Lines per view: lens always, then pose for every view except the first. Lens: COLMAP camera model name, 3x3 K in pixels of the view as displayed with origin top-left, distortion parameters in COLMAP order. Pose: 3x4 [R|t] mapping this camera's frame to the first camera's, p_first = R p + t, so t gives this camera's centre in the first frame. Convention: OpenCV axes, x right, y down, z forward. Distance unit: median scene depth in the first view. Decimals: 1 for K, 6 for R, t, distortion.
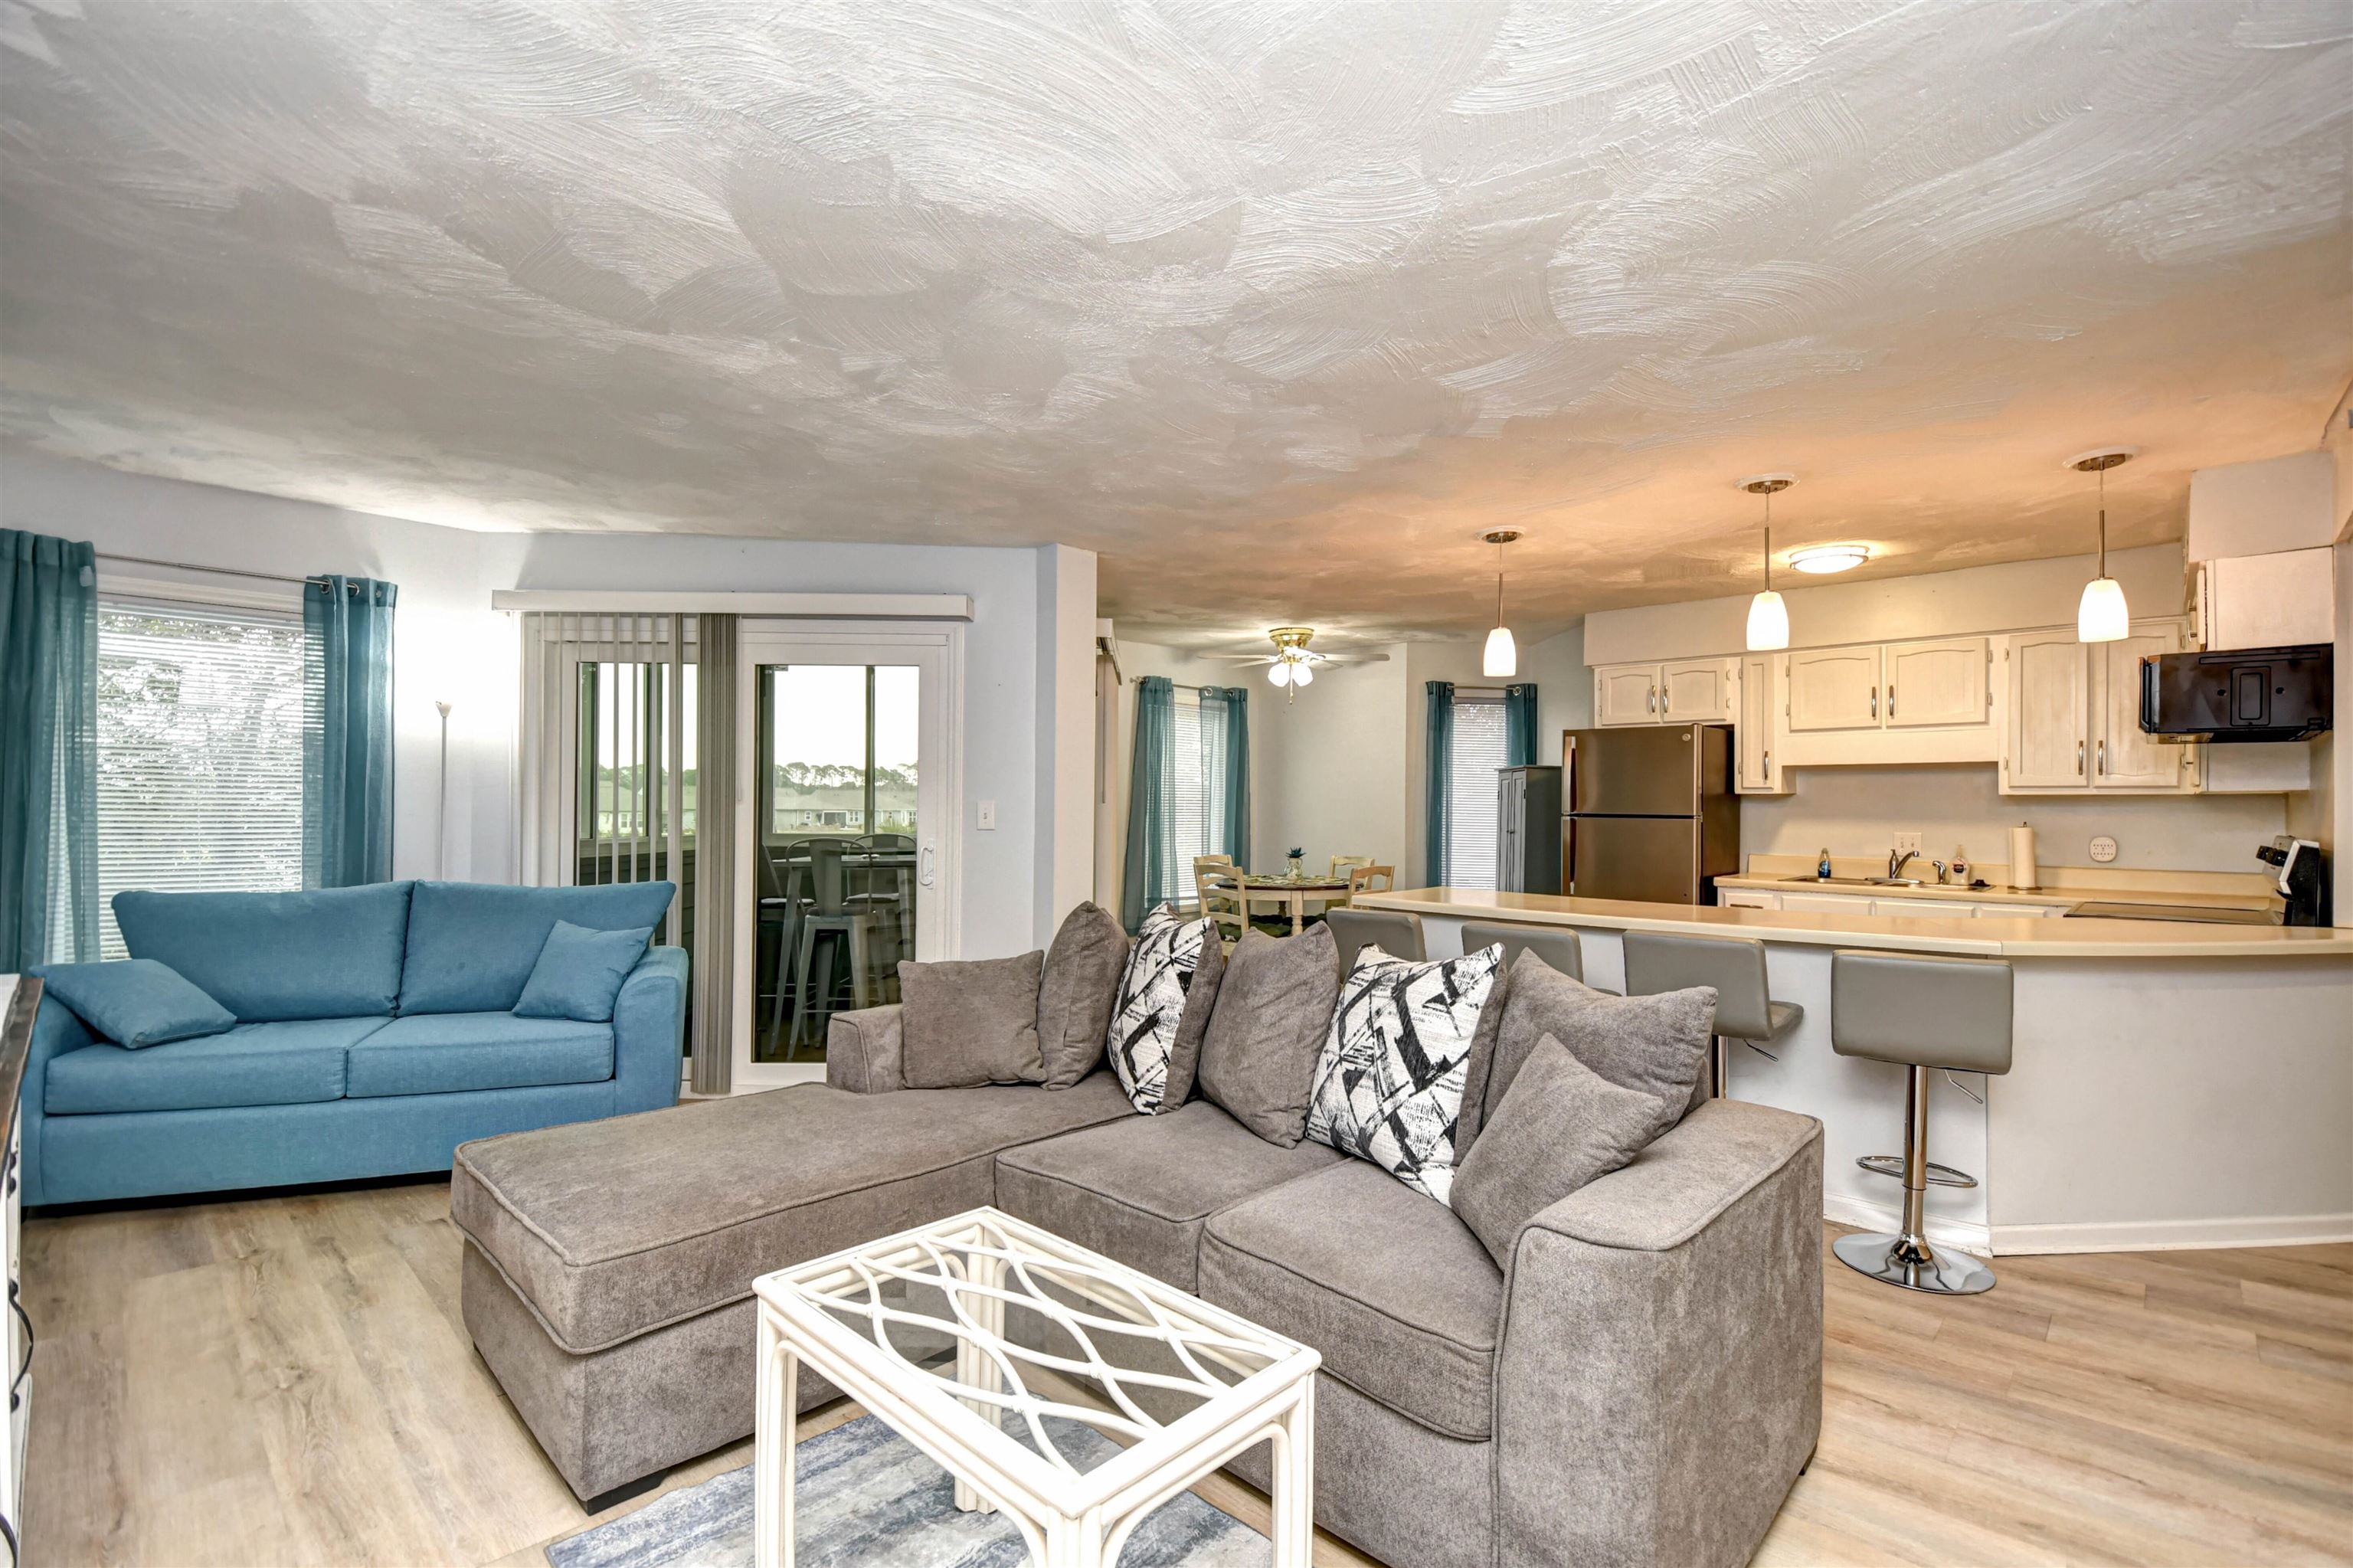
lens RADIAL K [[1055.7, 0, 1183.5], [0, 1055.7, 805.7], [0, 0, 1]] dist [0.022461, -0.027569]
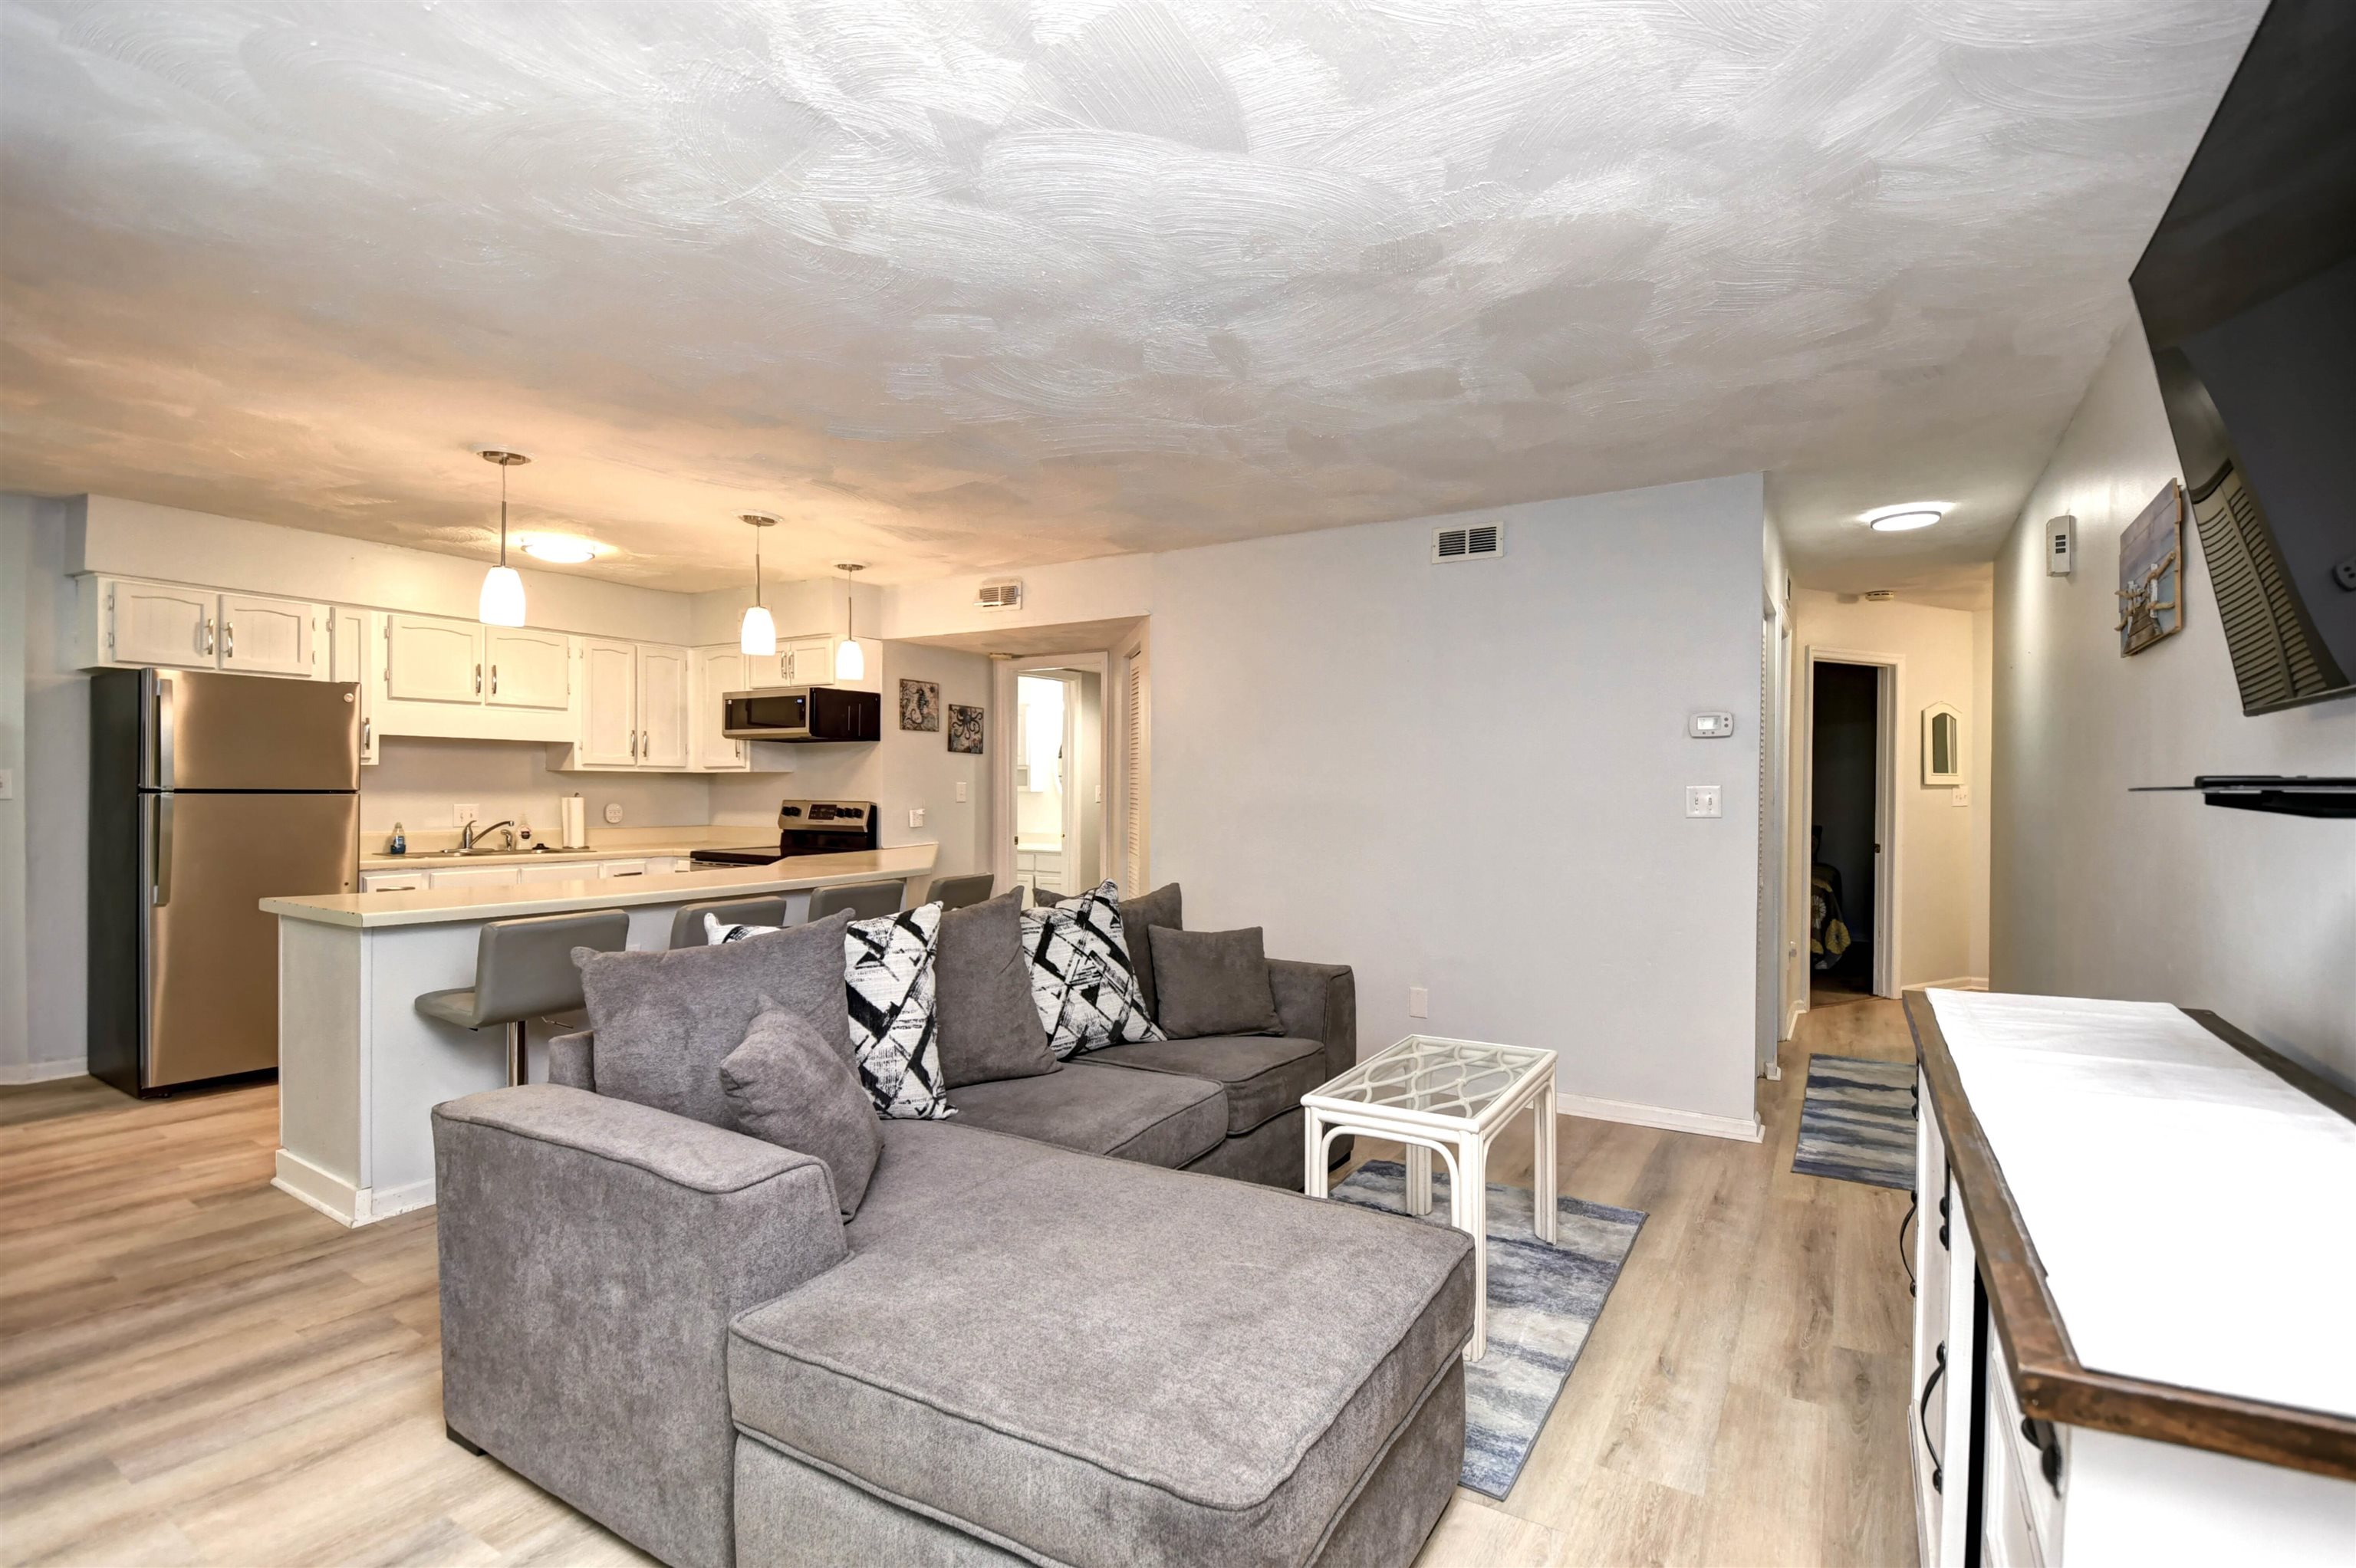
lens RADIAL K [[1066.5, 0, 1255.7], [0, 1066.5, 802.0], [0, 0, 1]] dist [0.003448, -0.015781]
pose [[-0.242357, -0.015380, 0.970065, -0.569890], [-0.007649, 0.999874, 0.013942, 0.002266], [-0.970157, -0.004041, -0.242444, 0.541070]]
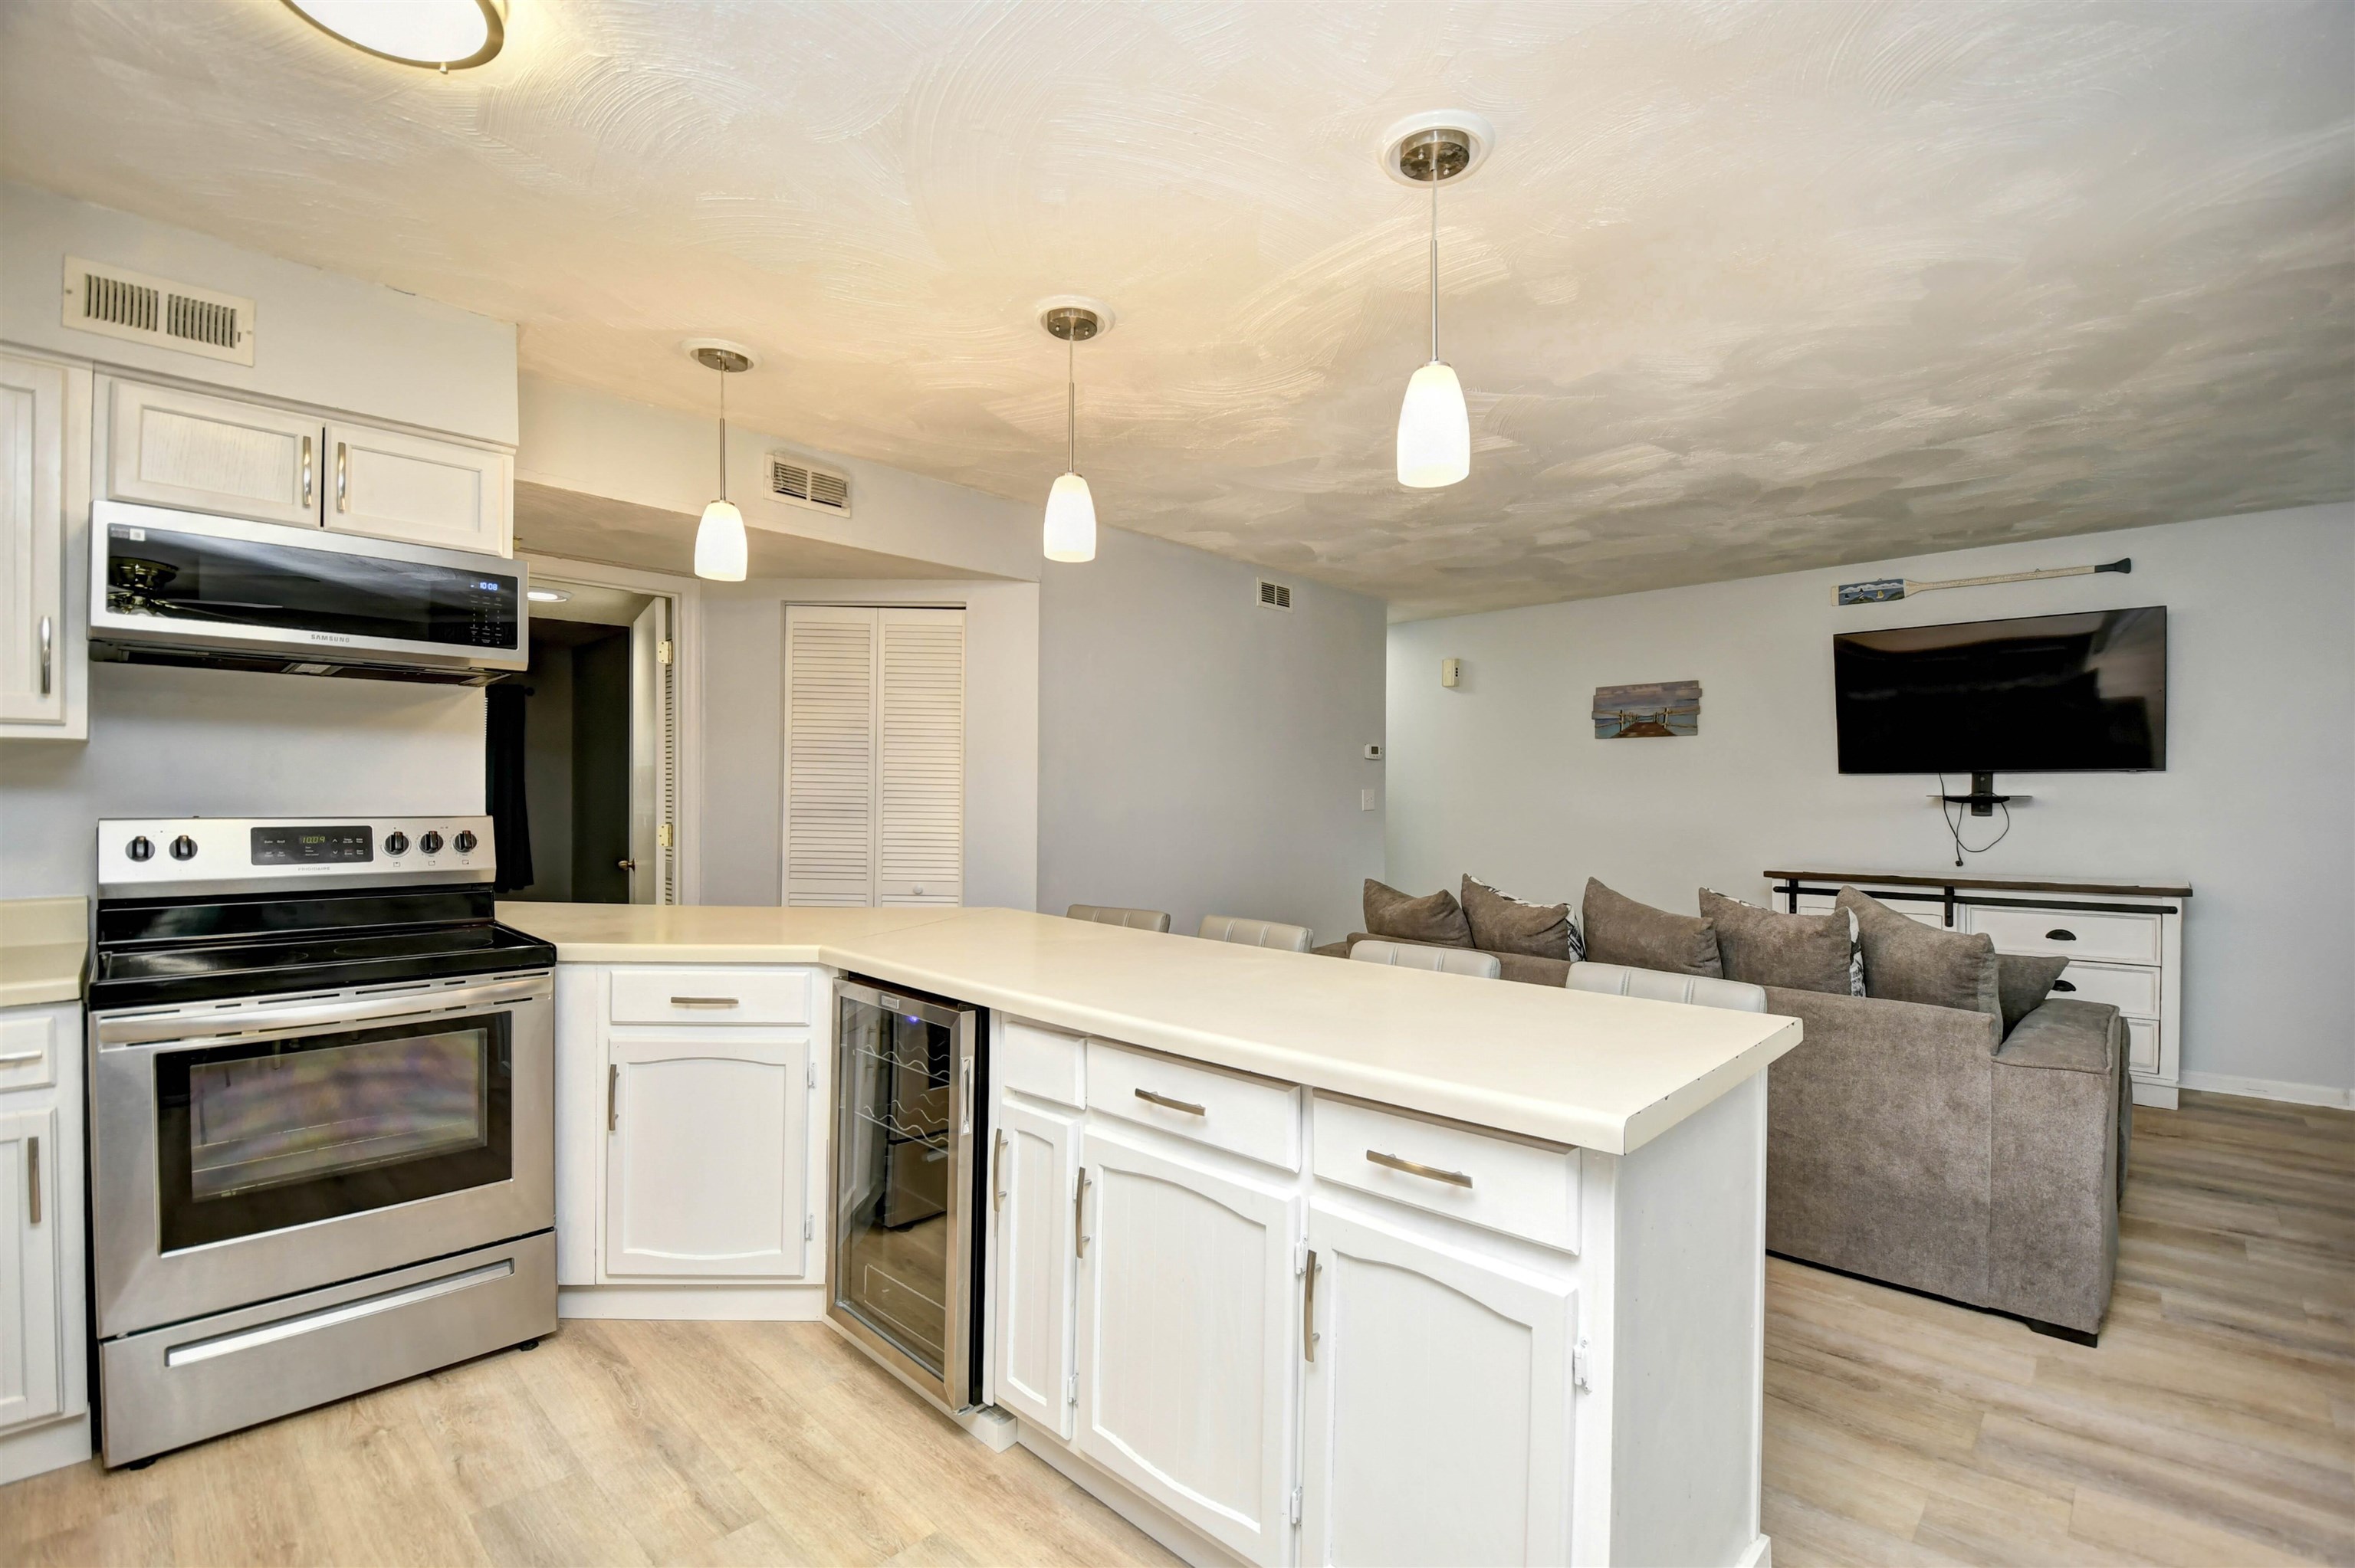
lens RADIAL K [[1023.4, 0, 1184.9], [0, 1023.4, 805.2], [0, 0, 1]] dist [0.022200, -0.027606]
pose [[-0.999902, -0.013320, 0.004281, 0.338188], [-0.013284, 0.999876, 0.008406, 0.006400], [-0.004393, 0.008349, -0.999956, 1.216899]]
